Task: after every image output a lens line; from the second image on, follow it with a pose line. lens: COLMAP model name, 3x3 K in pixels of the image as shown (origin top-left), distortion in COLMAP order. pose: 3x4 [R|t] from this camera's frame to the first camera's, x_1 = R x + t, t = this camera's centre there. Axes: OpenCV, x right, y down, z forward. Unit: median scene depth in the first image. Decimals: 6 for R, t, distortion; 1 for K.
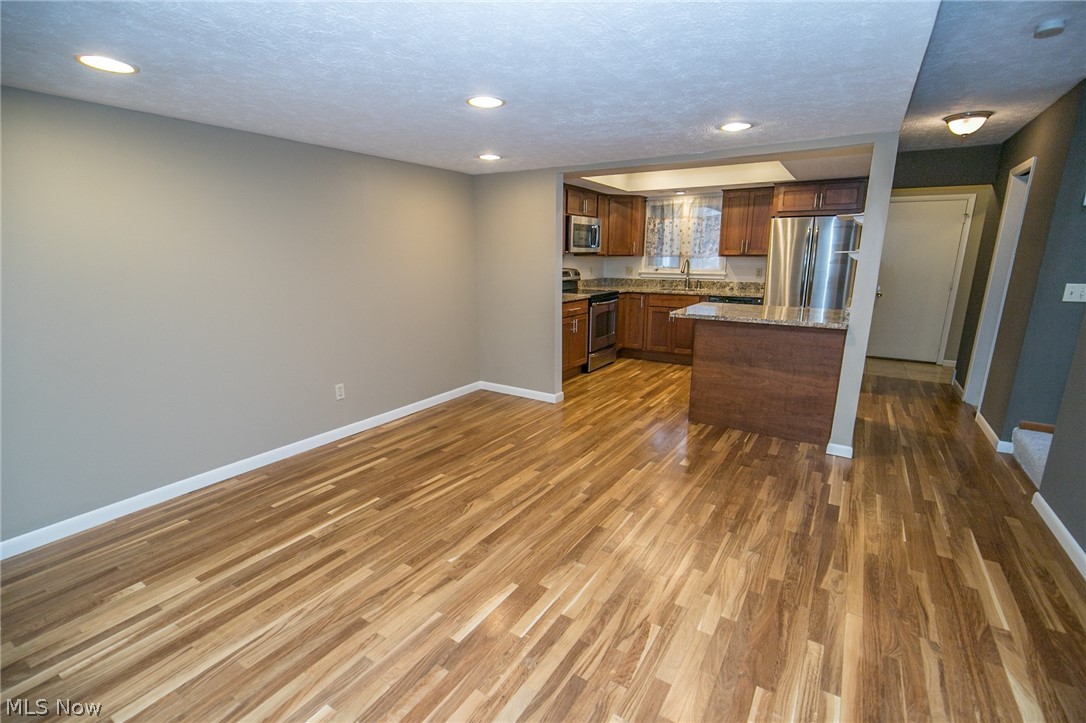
lens RADIAL K [[491.8, 0, 543.6], [0, 491.8, 372.7], [0, 0, 1]] dist [-0.017245, 0.004777]
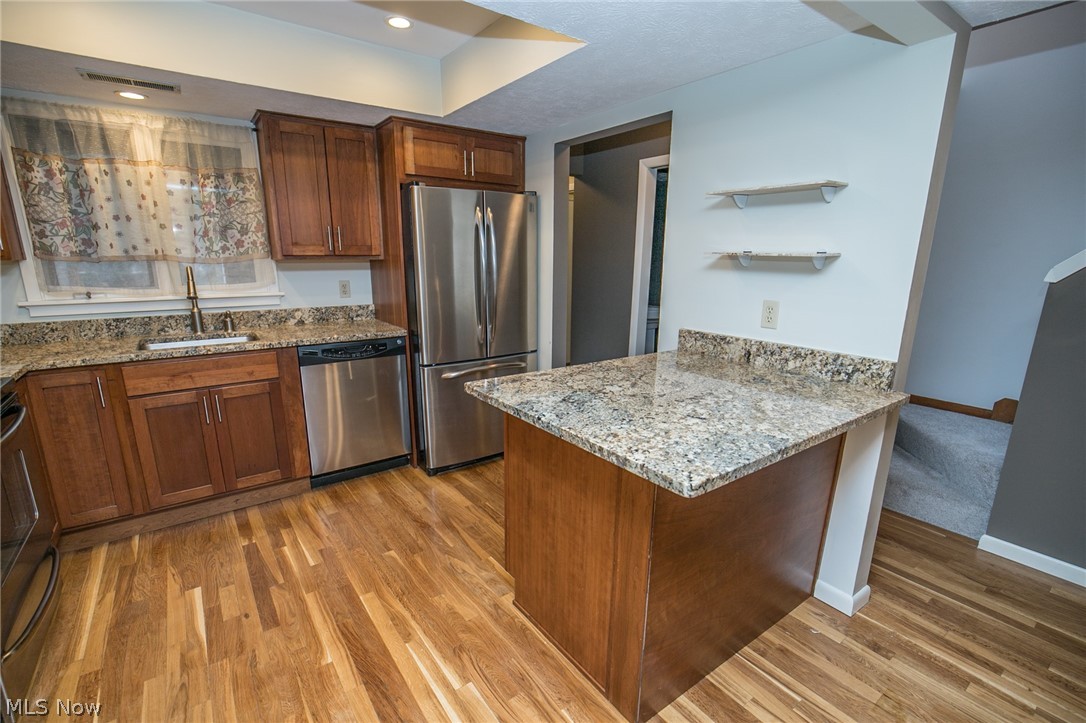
lens RADIAL K [[491.8, 0, 543.6], [0, 491.8, 372.7], [0, 0, 1]] dist [-0.017245, 0.004777]
pose [[0.362250, -0.215881, 0.906736, 0.005817], [0.212116, 0.966377, 0.145338, -0.197098], [-0.907624, 0.139684, 0.395862, 0.807627]]
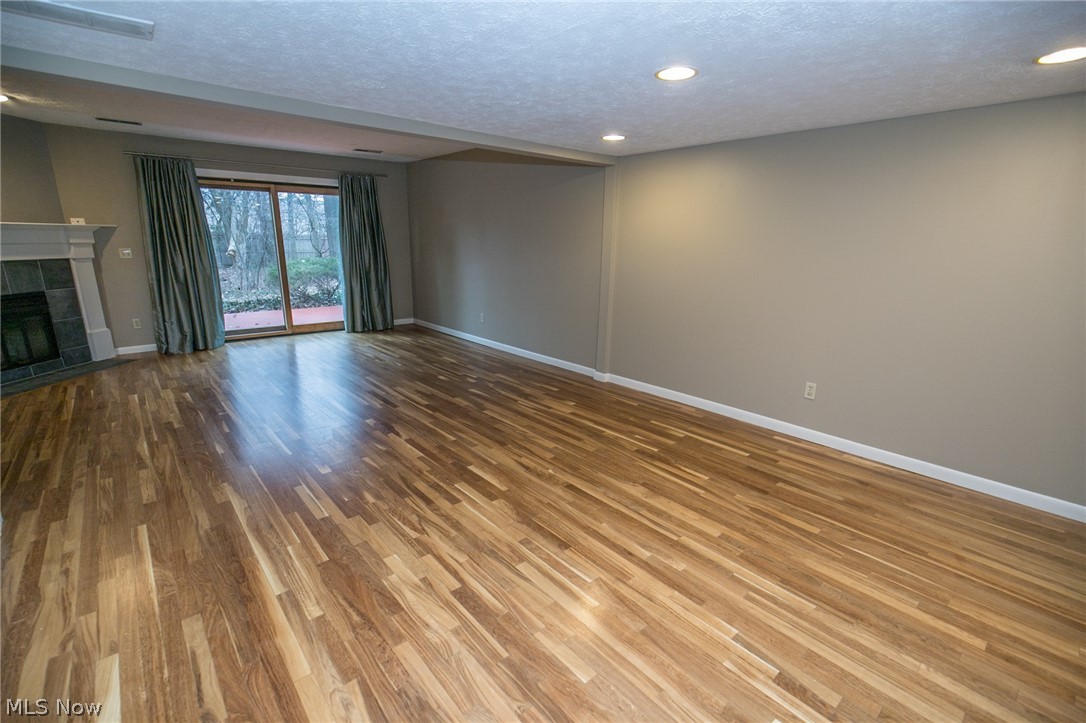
lens RADIAL K [[491.8, 0, 543.6], [0, 491.8, 372.7], [0, 0, 1]] dist [-0.017245, 0.004777]
pose [[-0.284223, 0.247230, -0.926334, 0.482164], [-0.245181, 0.915312, 0.319516, -0.136766], [0.926878, 0.317933, -0.199537, 0.575137]]
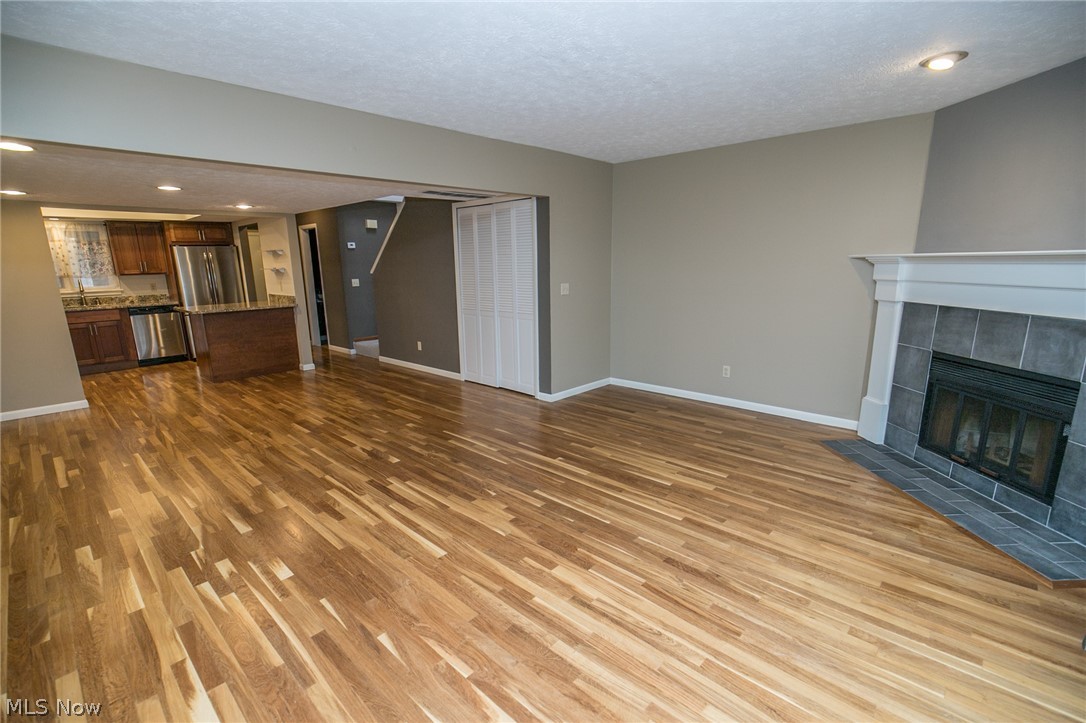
lens RADIAL K [[491.8, 0, 543.6], [0, 491.8, 372.7], [0, 0, 1]] dist [-0.017245, 0.004777]
pose [[0.179839, -0.220270, 0.958717, -0.859817], [0.250011, 0.952839, 0.172022, 0.057355], [-0.951395, 0.208754, 0.226427, -0.269079]]
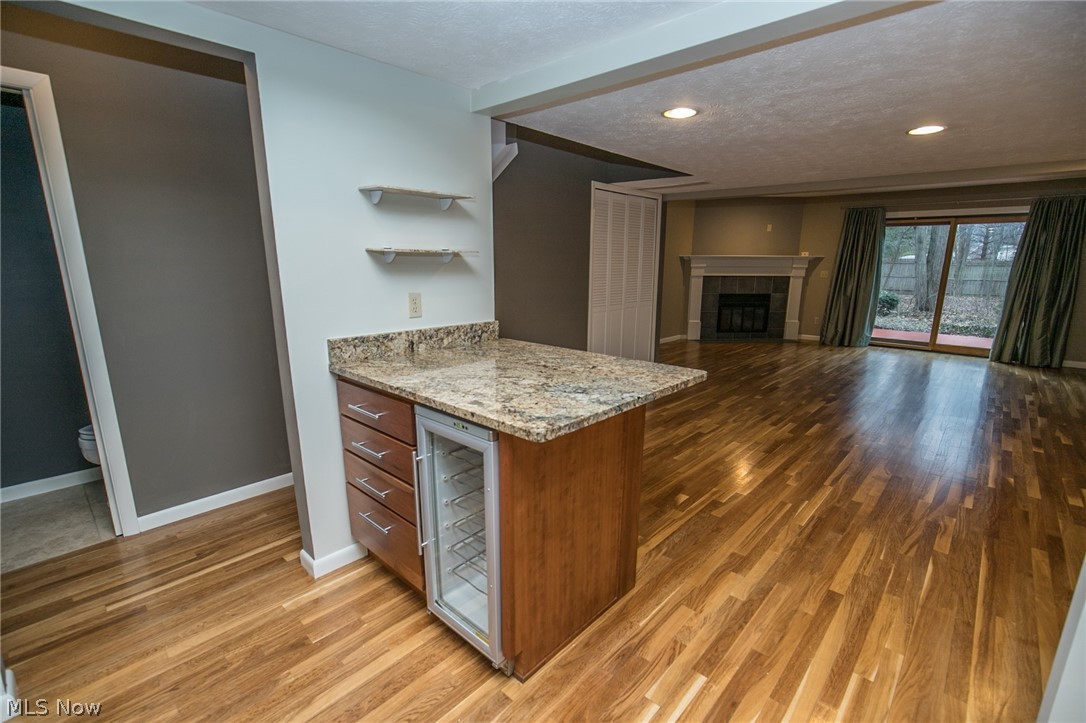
lens RADIAL K [[491.8, 0, 543.6], [0, 491.8, 372.7], [0, 0, 1]] dist [-0.017245, 0.004777]
pose [[-0.983739, -0.046310, 0.173532, 0.282372], [0.036745, 0.893857, 0.446844, -0.297868], [-0.175806, 0.445954, -0.877620, 1.241298]]
